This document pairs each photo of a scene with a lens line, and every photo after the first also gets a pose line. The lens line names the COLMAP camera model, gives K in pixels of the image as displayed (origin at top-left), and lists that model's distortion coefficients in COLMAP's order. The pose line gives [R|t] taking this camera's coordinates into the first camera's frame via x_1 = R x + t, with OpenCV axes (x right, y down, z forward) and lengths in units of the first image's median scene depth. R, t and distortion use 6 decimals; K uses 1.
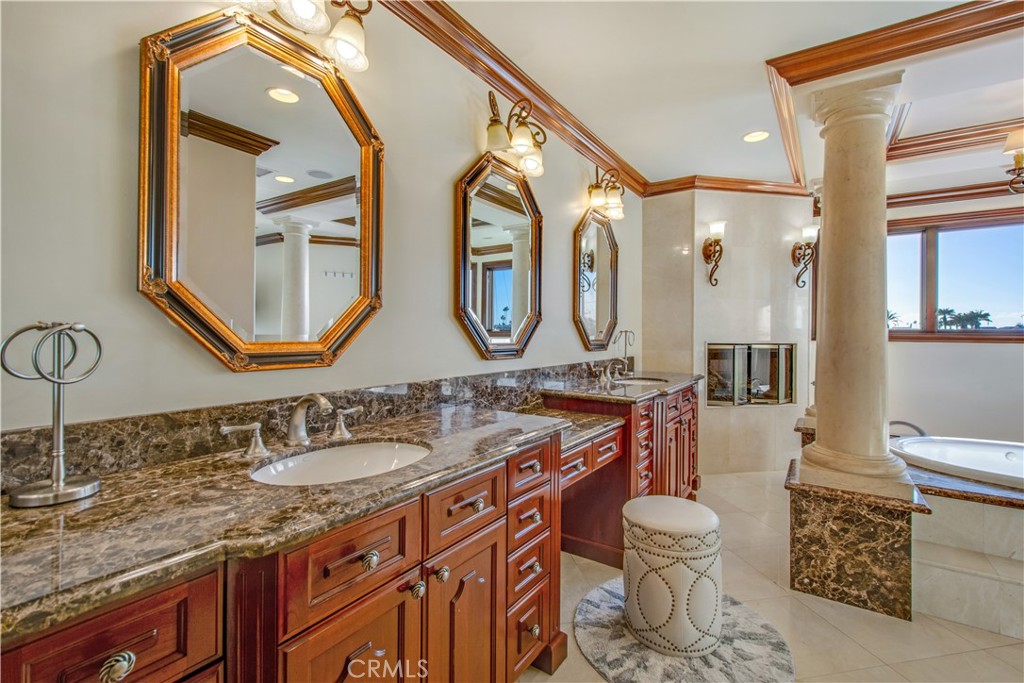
lens RADIAL K [[452.8, 0, 514.6], [0, 452.8, 333.5], [0, 0, 1]] dist [-0.001262, -0.000848]
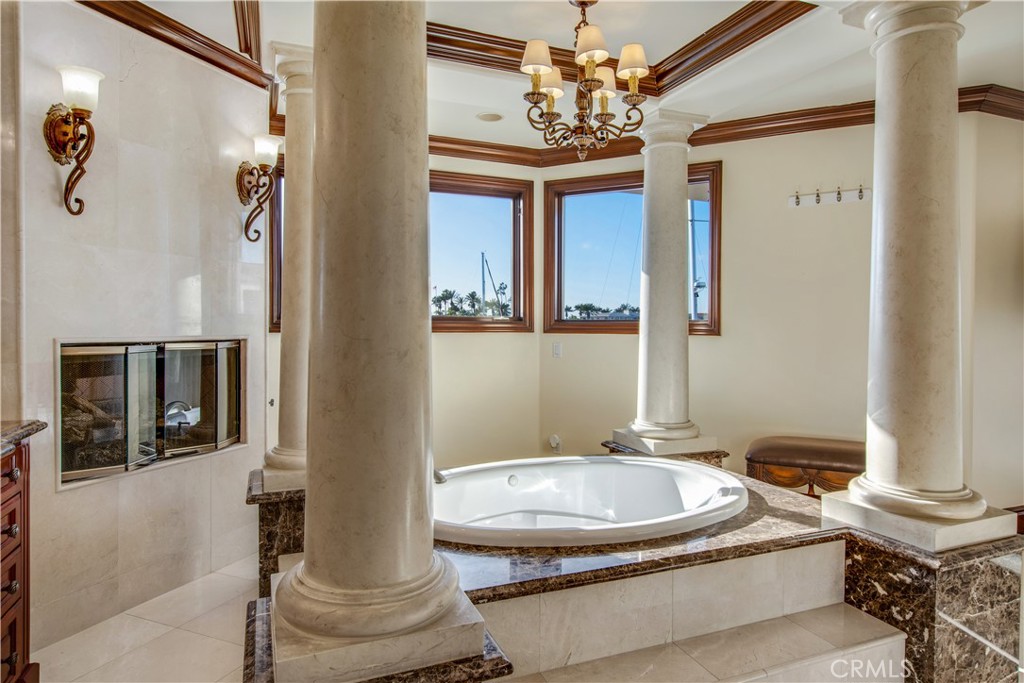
lens RADIAL K [[606.7, 0, 517.2], [0, 606.7, 330.7], [0, 0, 1]] dist [0.006768, 0.000212]
pose [[0.544657, -0.013705, 0.838547, 0.168933], [0.000572, 0.999872, 0.015970, -0.000327], [-0.838659, -0.008218, 0.544595, 0.299946]]
